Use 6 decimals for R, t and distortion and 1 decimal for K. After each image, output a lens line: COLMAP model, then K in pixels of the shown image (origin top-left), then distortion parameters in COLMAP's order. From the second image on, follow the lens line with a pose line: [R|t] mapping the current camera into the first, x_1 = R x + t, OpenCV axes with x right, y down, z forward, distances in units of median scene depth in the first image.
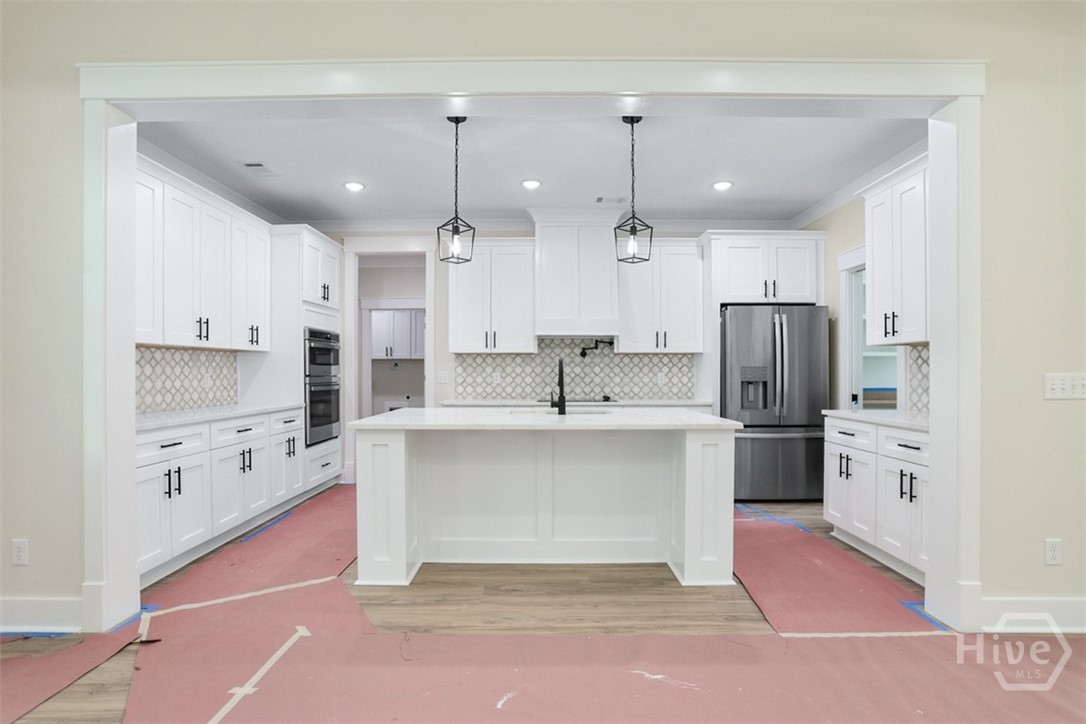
lens RADIAL K [[536.3, 0, 542.4], [0, 536.3, 370.1], [0, 0, 1]] dist [-0.040870, 0.000729]
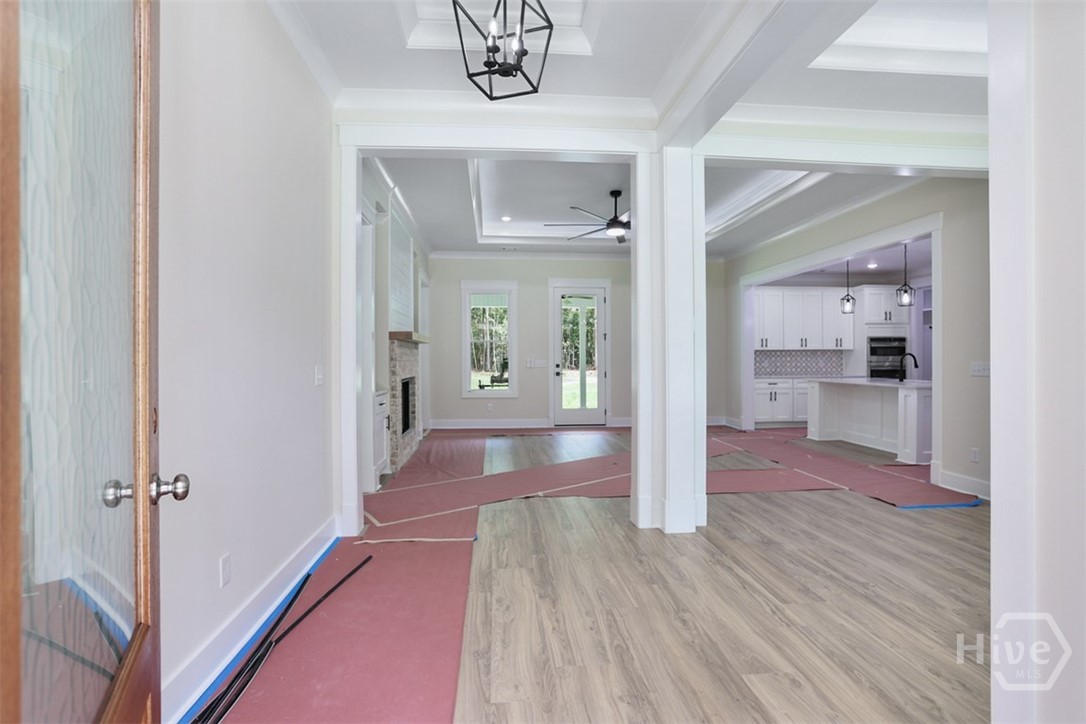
lens RADIAL K [[532.4, 0, 543.8], [0, 532.4, 358.7], [0, 0, 1]] dist [-0.047994, 0.027388]
pose [[0.097970, 0.002420, -0.995186, 1.225751], [0.002457, 0.999993, 0.002674, -0.007069], [0.995186, -0.002707, 0.097964, -0.338917]]
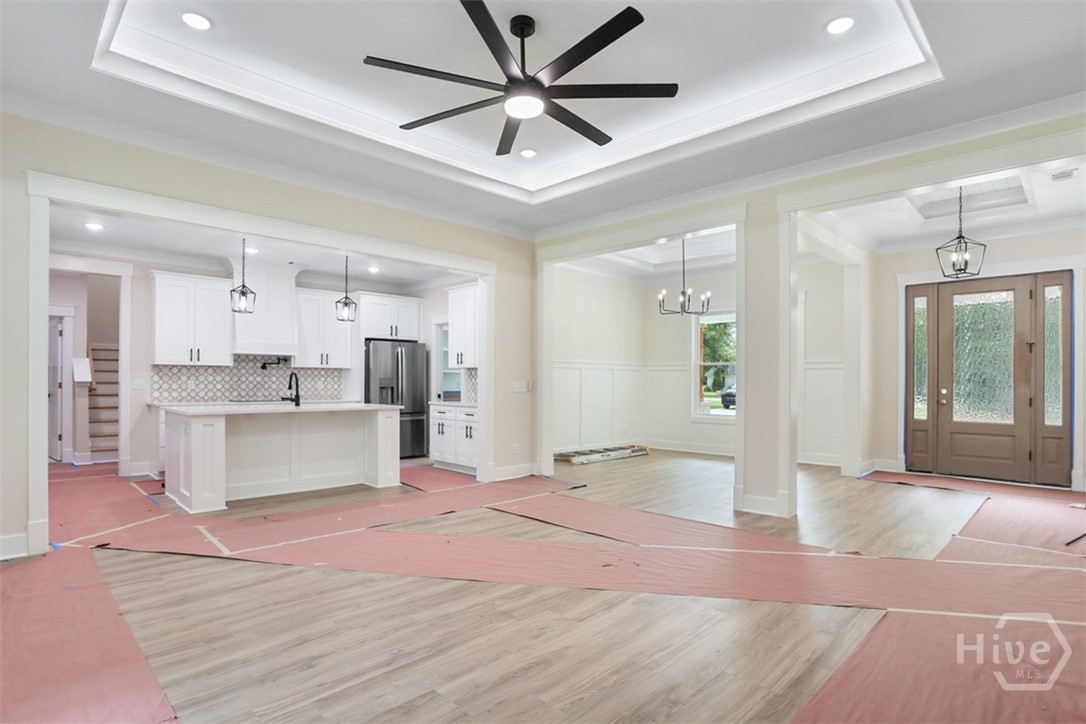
lens RADIAL K [[565.4, 0, 523.2], [0, 565.4, 380.4], [0, 0, 1]] dist [0.000287, 0.000859]
pose [[0.729616, 0.006250, 0.683828, -0.447018], [-0.007424, 0.999972, -0.001218, -0.000036], [-0.683817, -0.004188, 0.729642, -0.521532]]
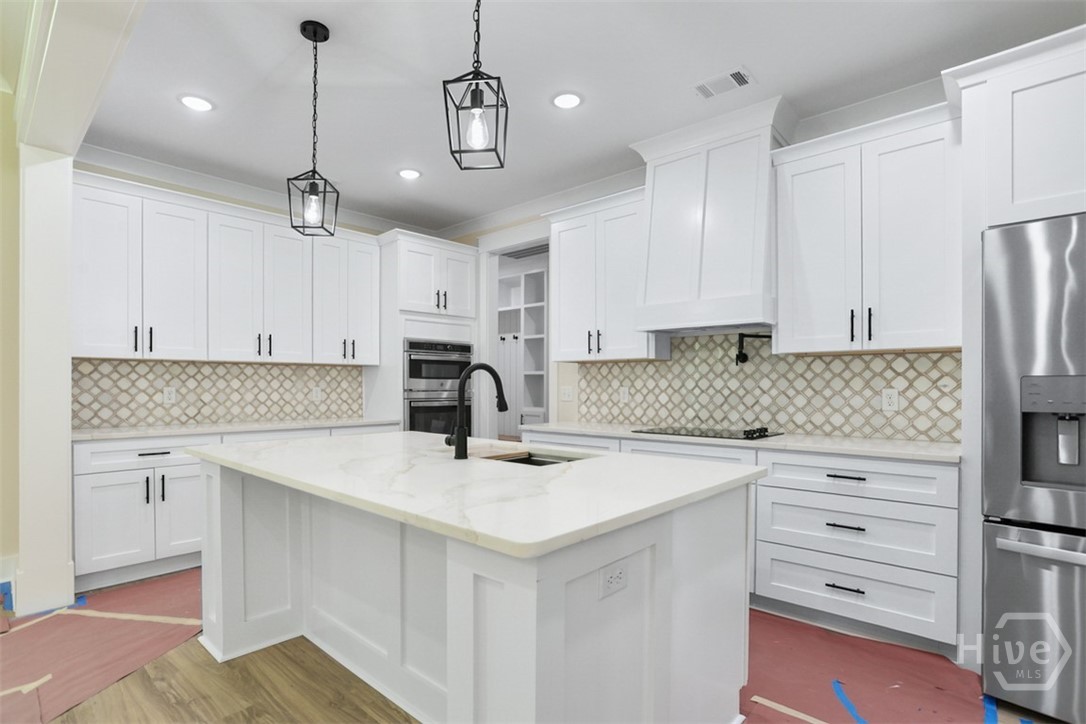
lens RADIAL K [[533.5, 0, 539.4], [0, 533.5, 388.8], [0, 0, 1]] dist [-0.024647, 0.000673]
pose [[0.738937, 0.005407, -0.673753, 0.332275], [-0.001145, 0.999976, 0.006769, 0.001378], [0.673774, -0.004231, 0.738926, 0.416529]]
